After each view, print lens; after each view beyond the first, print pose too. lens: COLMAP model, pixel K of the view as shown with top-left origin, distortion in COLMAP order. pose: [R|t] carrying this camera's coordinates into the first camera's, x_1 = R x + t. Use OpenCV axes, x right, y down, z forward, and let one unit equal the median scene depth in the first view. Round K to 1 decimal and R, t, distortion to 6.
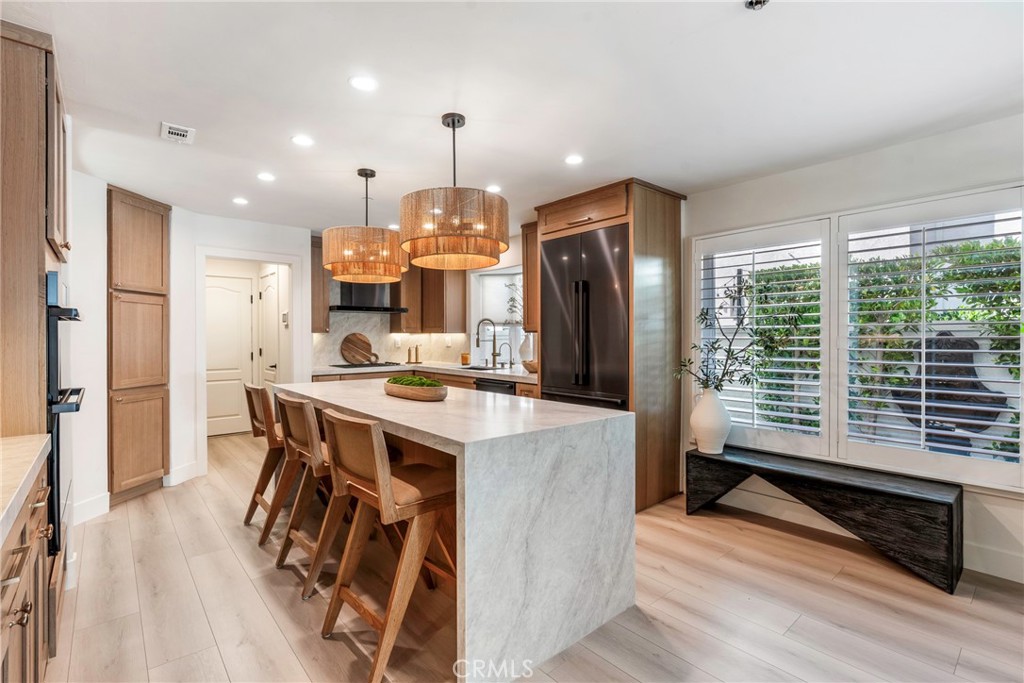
lens RADIAL K [[467.7, 0, 511.5], [0, 467.7, 339.9], [0, 0, 1]] dist [-0.006629, 0.001462]
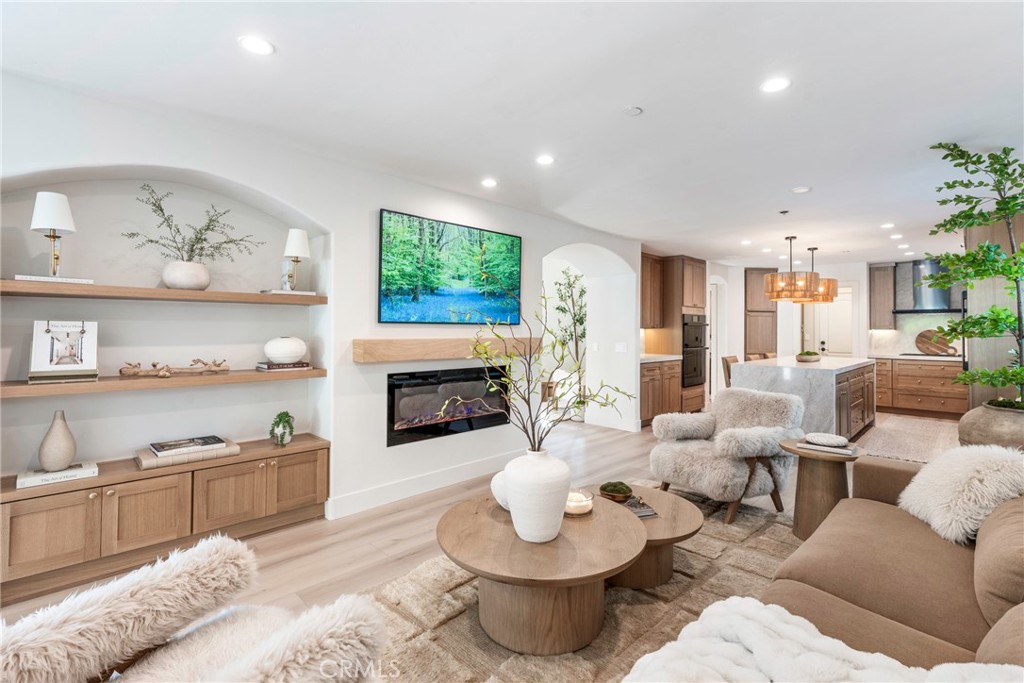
lens RADIAL K [[467.7, 0, 515.9], [0, 467.7, 318.5], [0, 0, 1]] dist [-0.006629, 0.001462]
pose [[0.079214, -0.020585, -0.996645, 1.450441], [-0.013851, 0.999668, -0.021749, -0.003496], [0.996761, 0.015528, 0.078903, -0.371609]]
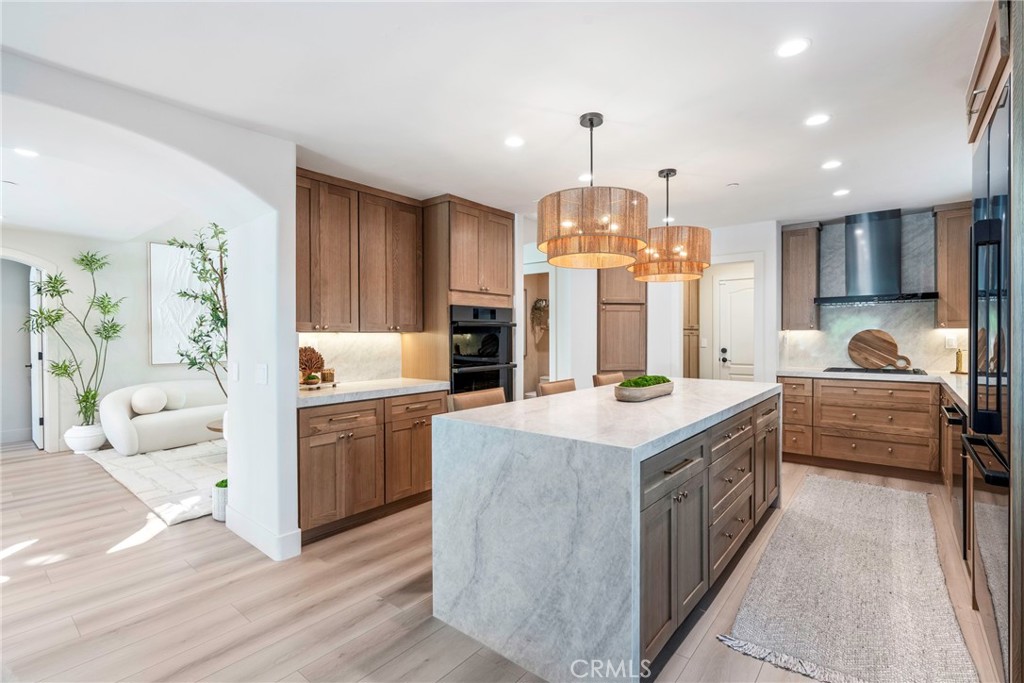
lens RADIAL K [[467.7, 0, 516.1], [0, 467.7, 338.9], [0, 0, 1]] dist [-0.006629, 0.001462]
pose [[0.178740, 0.007471, -0.983868, 0.591078], [-0.001867, 0.999972, 0.007254, -0.005196], [0.983895, 0.000540, 0.178749, 0.467213]]
